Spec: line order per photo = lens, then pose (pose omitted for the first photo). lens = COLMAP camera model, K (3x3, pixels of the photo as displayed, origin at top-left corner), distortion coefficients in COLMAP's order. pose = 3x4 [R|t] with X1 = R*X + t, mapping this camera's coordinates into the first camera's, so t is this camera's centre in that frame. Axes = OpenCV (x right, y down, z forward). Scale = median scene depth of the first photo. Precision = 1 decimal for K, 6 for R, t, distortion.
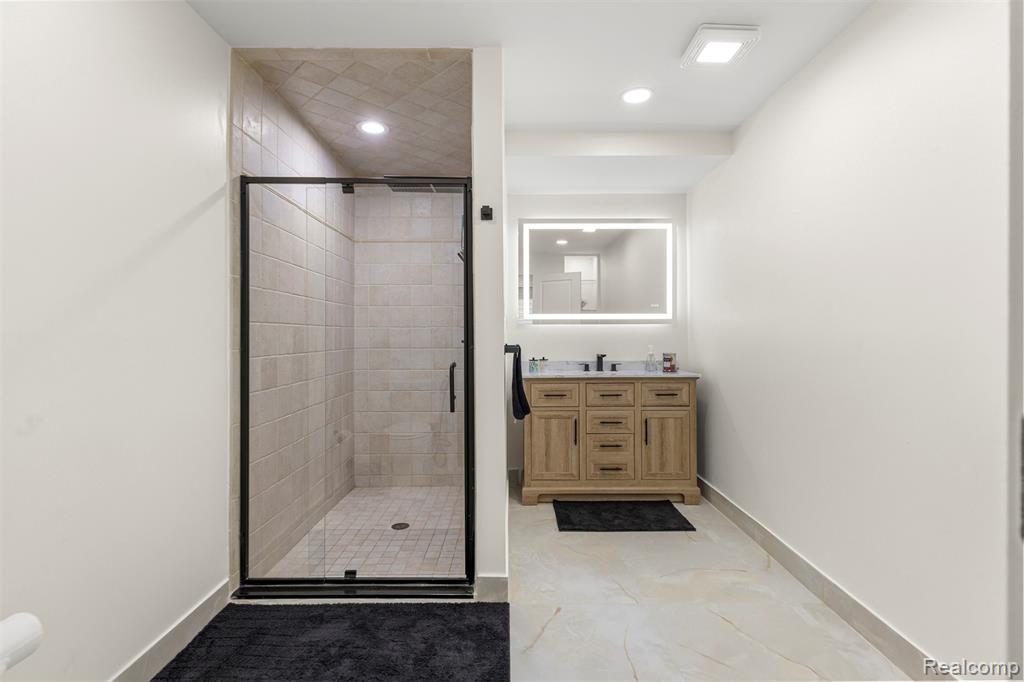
lens RADIAL K [[493.7, 0, 517.8], [0, 493.7, 337.5], [0, 0, 1]] dist [0.002520, 0.000409]
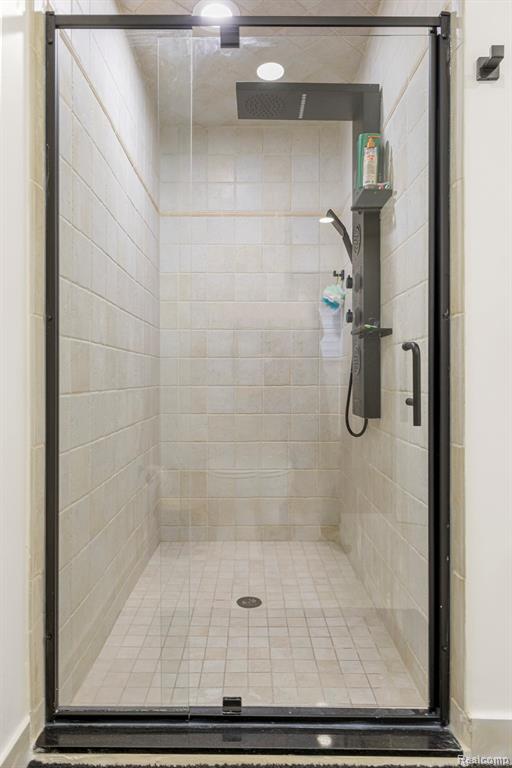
lens RADIAL K [[502.4, 0, 256.0], [0, 502.4, 384.0], [0, 0, 1]] dist [0.001093, -0.002133]
pose [[0.999922, 0.002207, -0.012309, -0.200418], [-0.002084, 0.999948, 0.009953, 0.062454], [0.012331, -0.009927, 0.999875, 0.271125]]
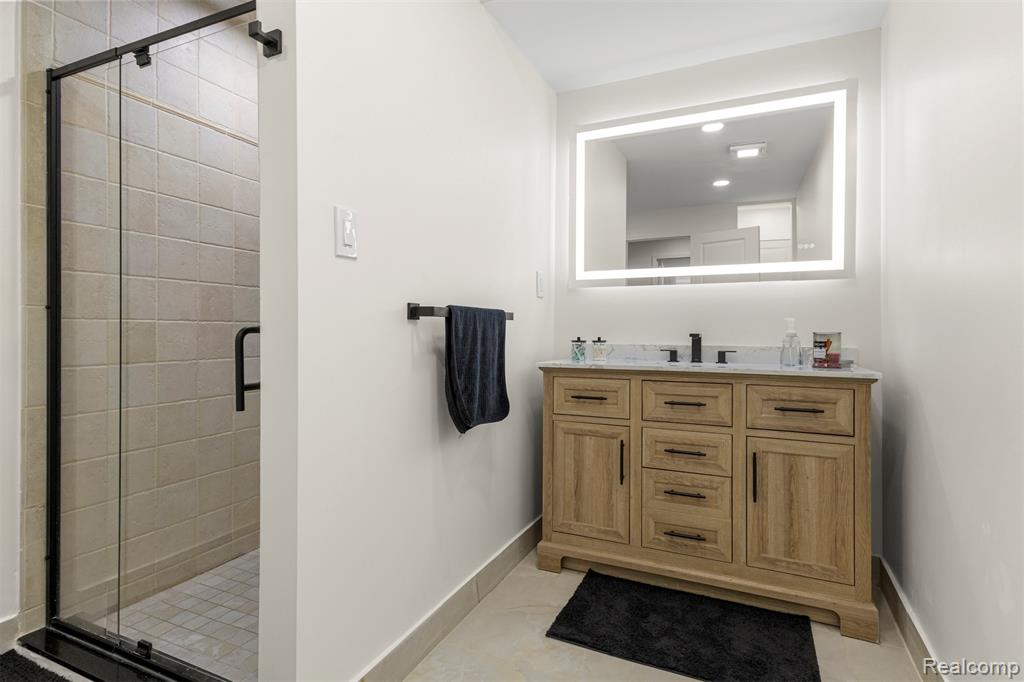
lens RADIAL K [[524.6, 0, 511.8], [0, 524.6, 333.6], [0, 0, 1]] dist [0.025708, -0.013576]
pose [[0.905079, 0.009570, -0.425136, 0.261969], [-0.008229, 0.999954, 0.004992, 0.035977], [0.425164, -0.001020, 0.905116, 0.375221]]
